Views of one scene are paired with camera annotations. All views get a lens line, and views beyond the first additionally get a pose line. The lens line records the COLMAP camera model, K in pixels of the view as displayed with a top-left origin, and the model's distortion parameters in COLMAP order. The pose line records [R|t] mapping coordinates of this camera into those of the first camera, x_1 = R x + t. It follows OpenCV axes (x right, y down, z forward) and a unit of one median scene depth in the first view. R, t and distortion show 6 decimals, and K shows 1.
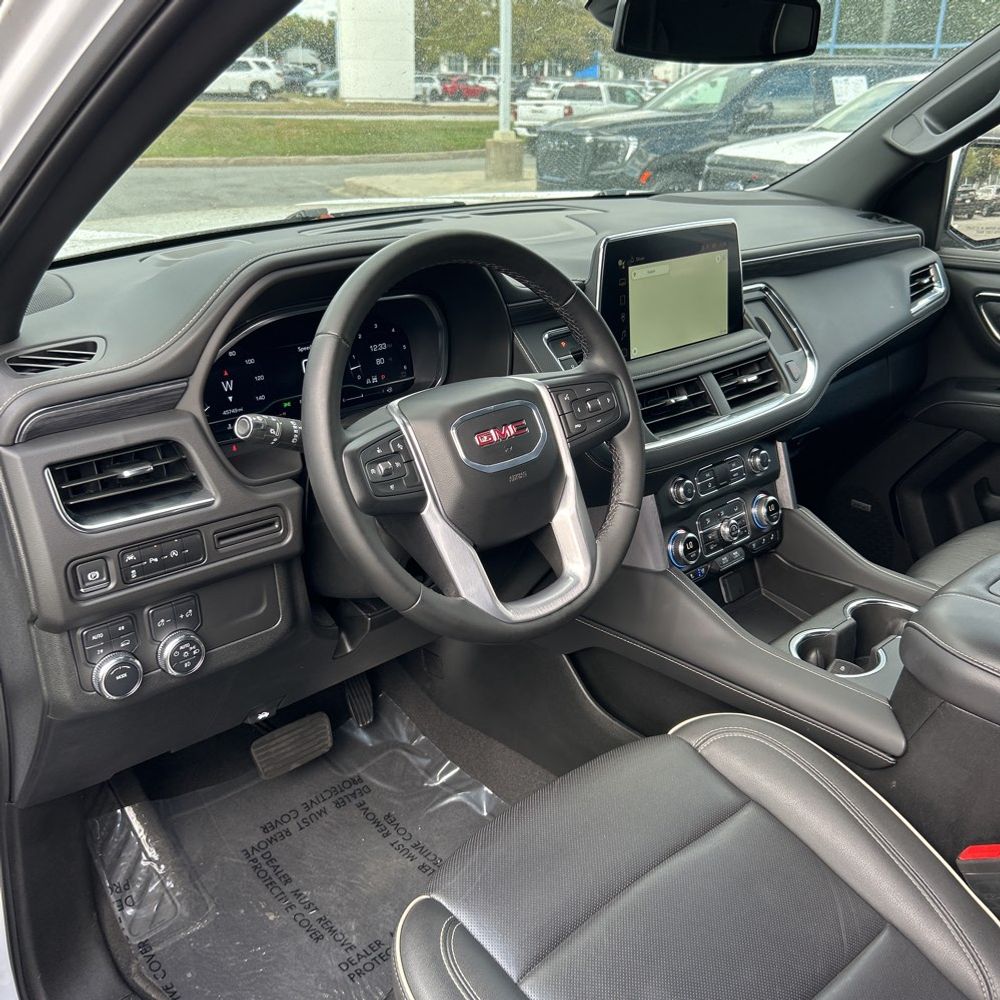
lens RADIAL K [[1005.2, 0, 488.0], [0, 1005.2, 511.7], [0, 0, 1]] dist [0.045770, -0.046468]
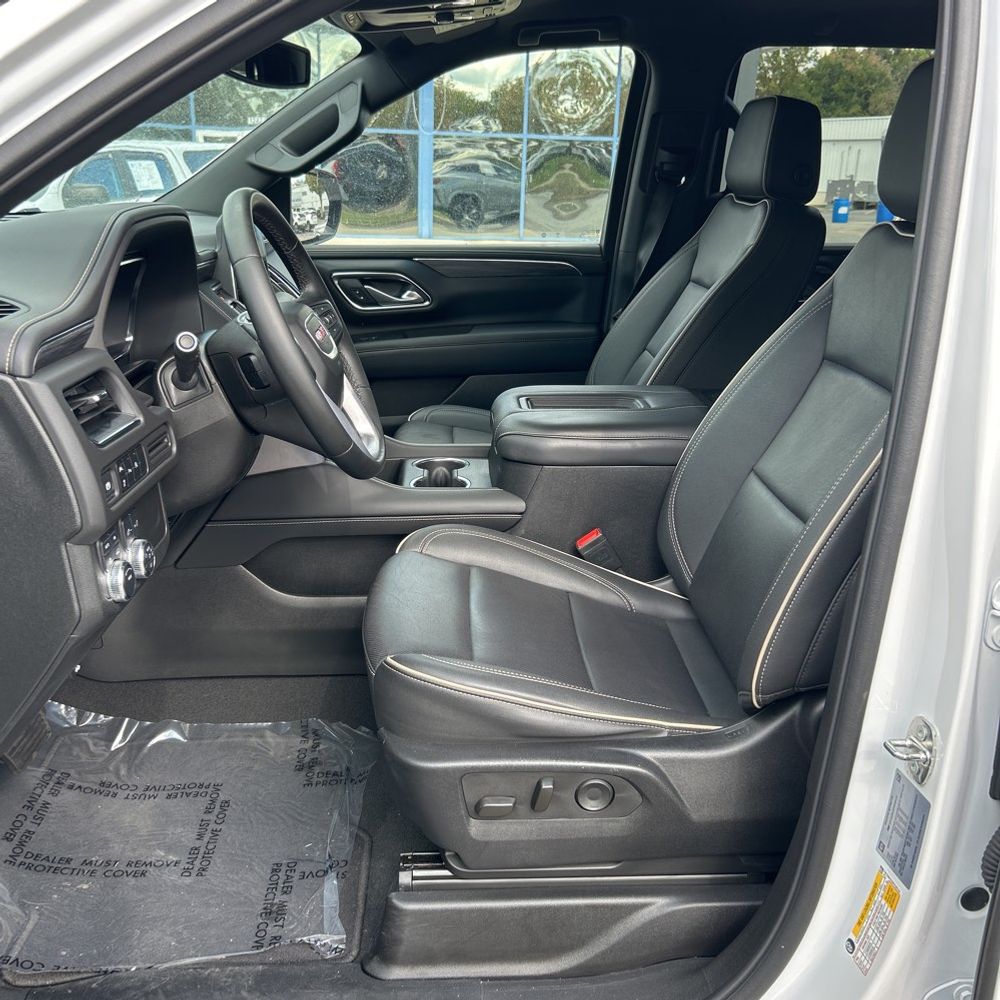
lens RADIAL K [[999.6, 0, 496.9], [0, 999.6, 504.7], [0, 0, 1]] dist [0.063422, -0.079093]
pose [[0.640763, -0.238874, 0.729632, -0.668080], [0.285332, 0.956387, 0.062533, 0.097478], [-0.712747, 0.168119, 0.680975, -0.061732]]
